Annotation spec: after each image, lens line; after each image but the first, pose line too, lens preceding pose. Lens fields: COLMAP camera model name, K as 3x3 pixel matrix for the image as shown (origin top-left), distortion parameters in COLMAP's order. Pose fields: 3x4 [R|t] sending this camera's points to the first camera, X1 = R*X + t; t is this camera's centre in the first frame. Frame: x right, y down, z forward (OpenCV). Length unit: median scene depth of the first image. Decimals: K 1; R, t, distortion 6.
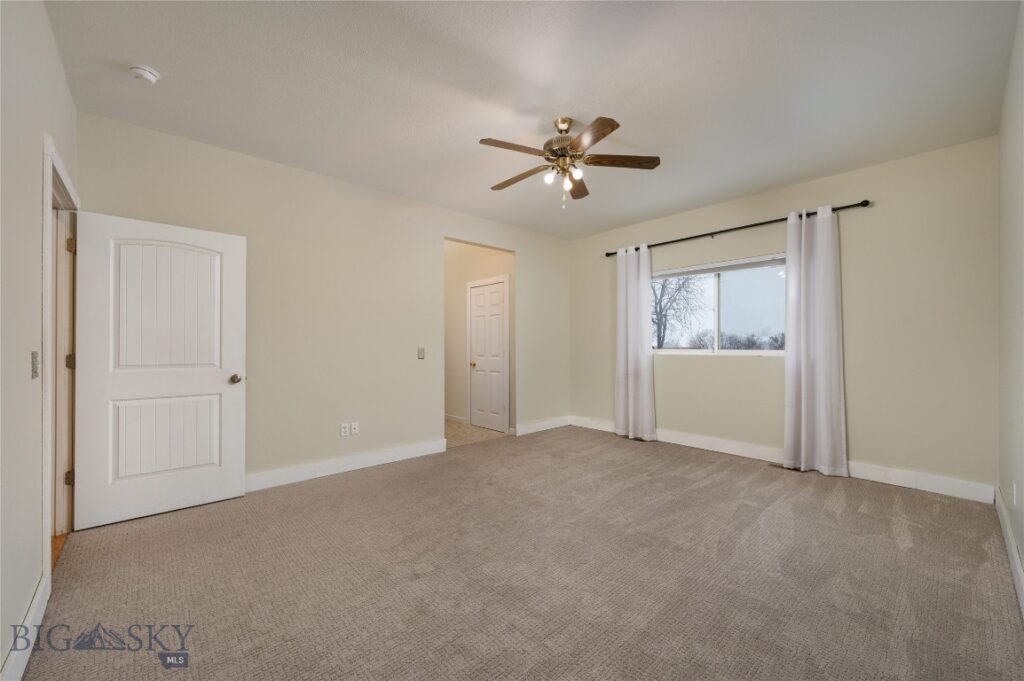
lens RADIAL K [[404.5, 0, 512.0], [0, 404.5, 340.5], [0, 0, 1]] dist [-0.000546, -0.000018]
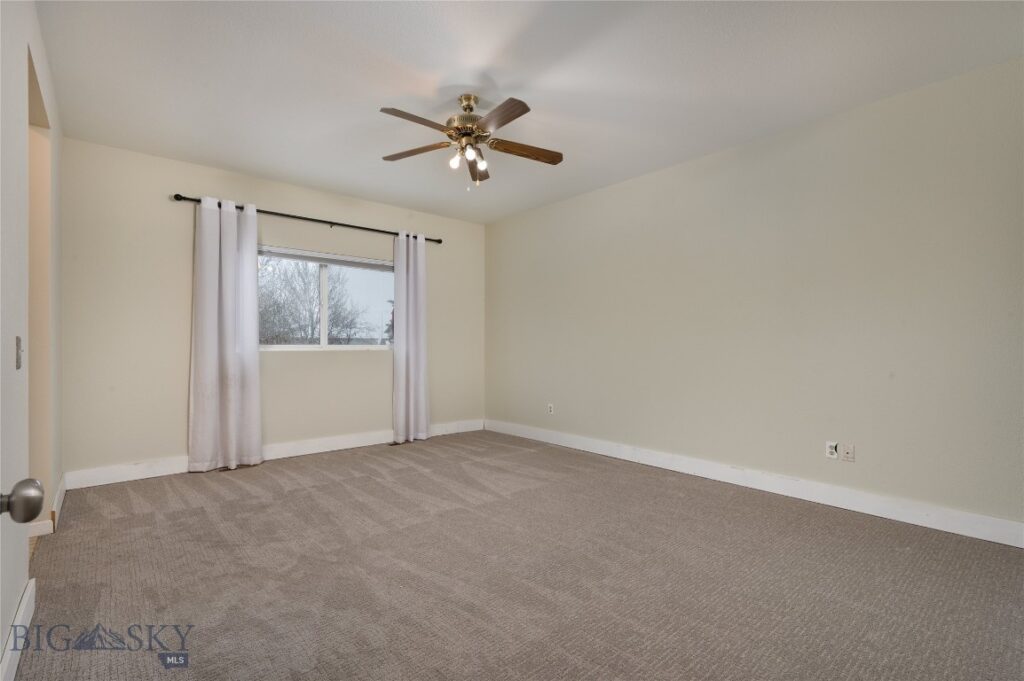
lens RADIAL K [[467.5, 0, 512.0], [0, 467.5, 340.5], [0, 0, 1]] dist [-0.000425, 0.000180]
pose [[0.021155, 0.008738, 0.999738, -0.592792], [-0.013788, 0.999869, -0.008447, 0.016186], [-0.999681, -0.013606, 0.021273, 0.546468]]
